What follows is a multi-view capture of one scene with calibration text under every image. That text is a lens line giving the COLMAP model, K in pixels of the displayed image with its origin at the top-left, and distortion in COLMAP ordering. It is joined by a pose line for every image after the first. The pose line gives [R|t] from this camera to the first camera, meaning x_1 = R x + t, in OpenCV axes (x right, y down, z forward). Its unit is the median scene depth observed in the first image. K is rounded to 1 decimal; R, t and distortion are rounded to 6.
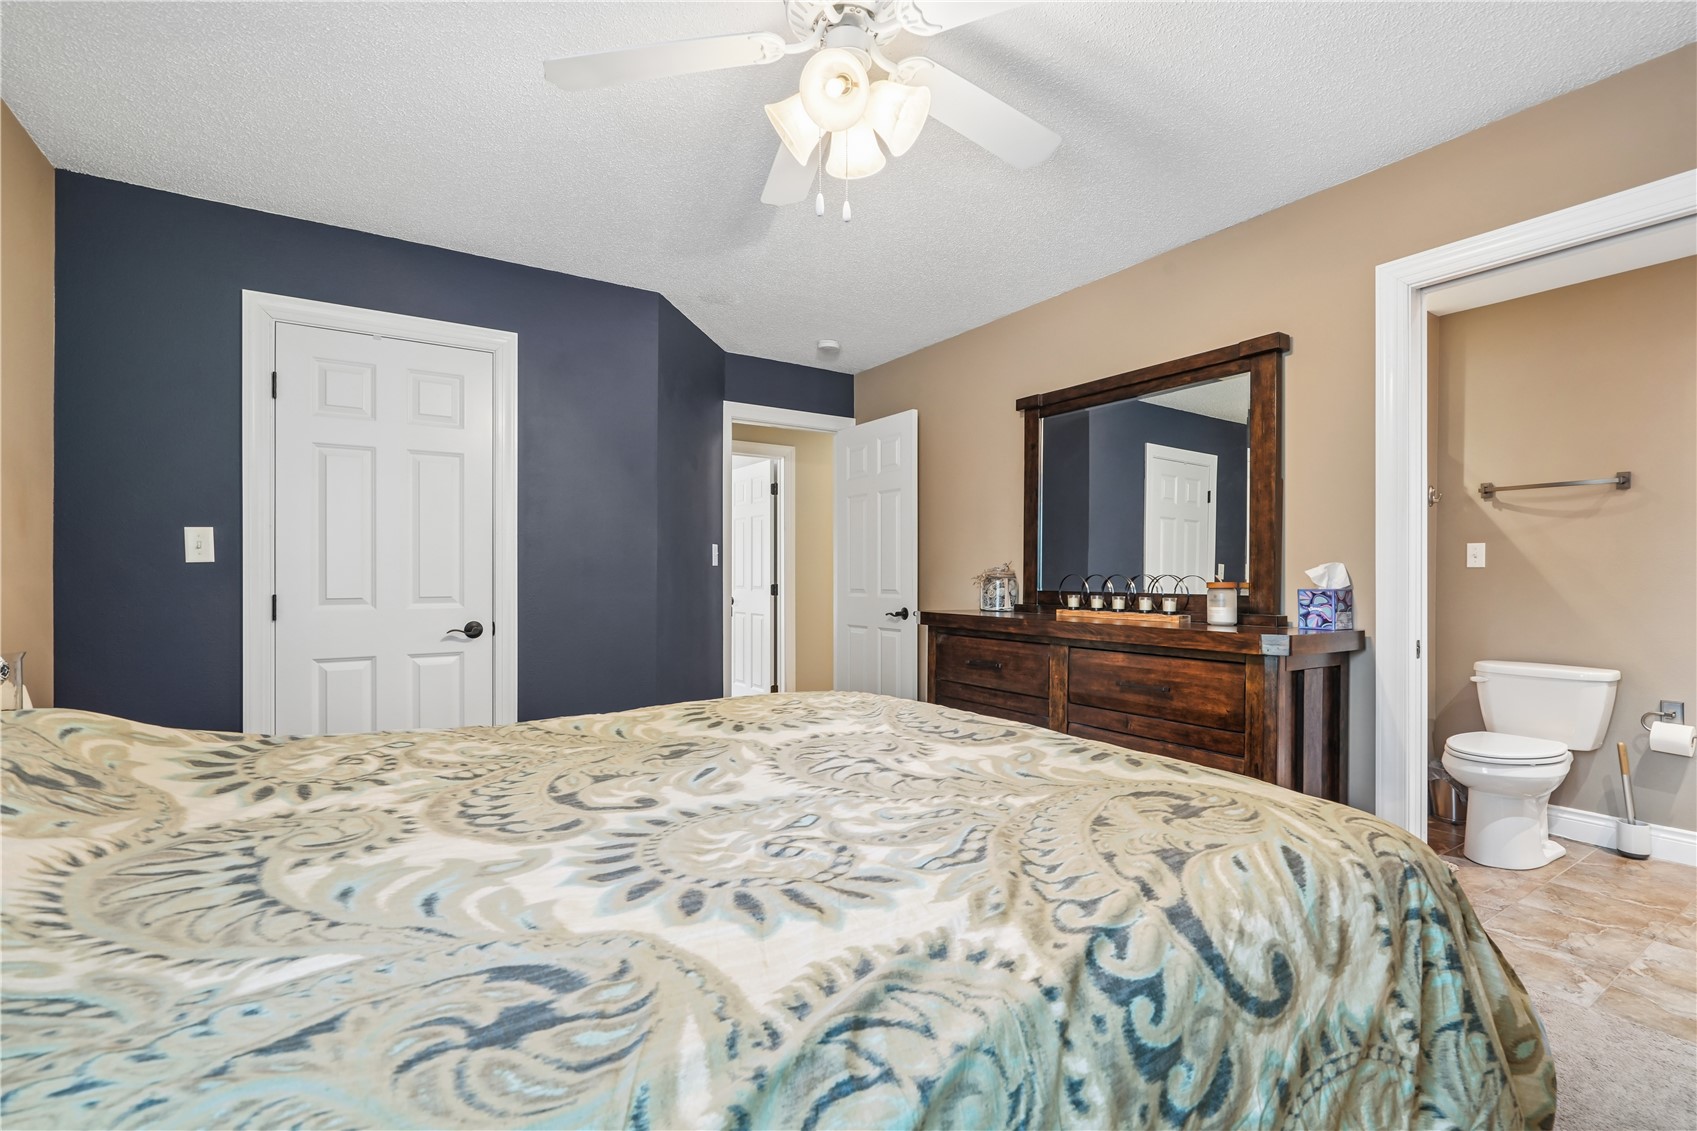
lens RADIAL K [[766.1, 0, 839.7], [0, 766.1, 582.5], [0, 0, 1]] dist [-0.002134, 0.001904]
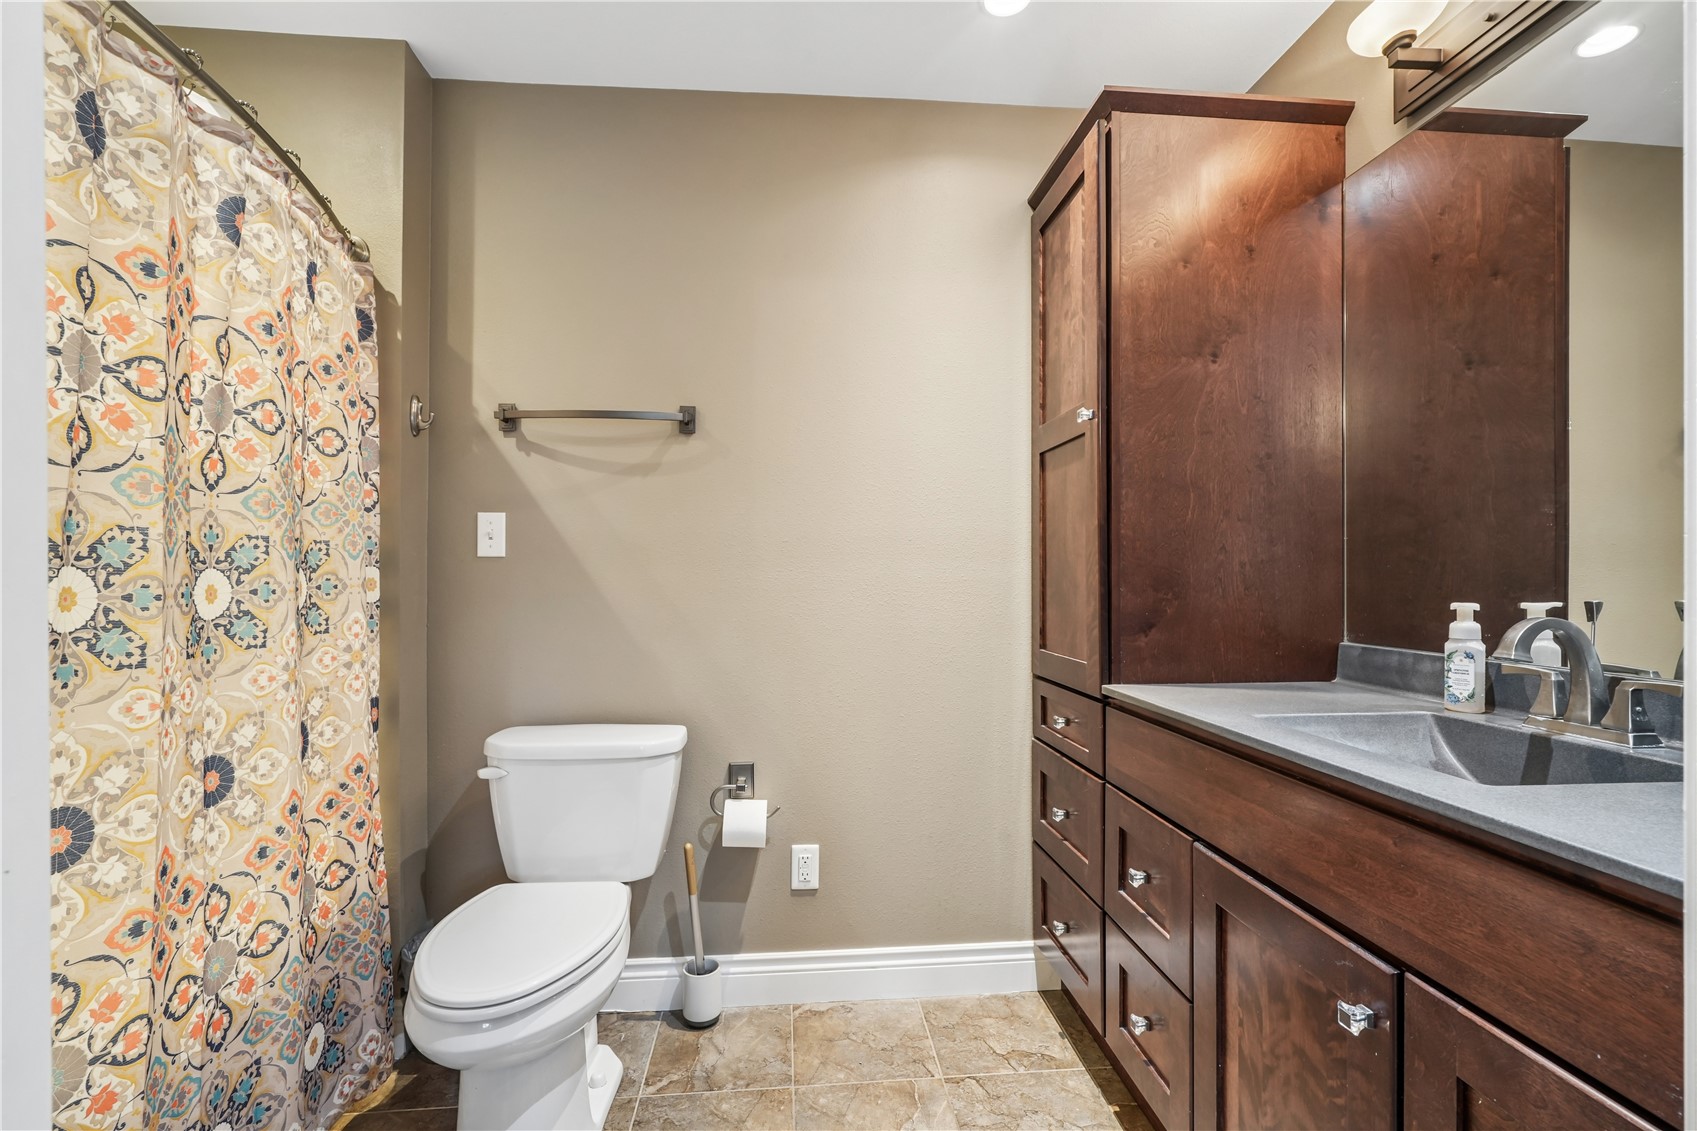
lens RADIAL K [[766.1, 0, 844.0], [0, 766.1, 569.0], [0, 0, 1]] dist [-0.002134, 0.001904]
pose [[0.474509, -0.004102, 0.880241, 0.526400], [0.004377, 0.999988, 0.002300, -0.012466], [-0.880240, 0.002761, 0.474521, 0.583244]]
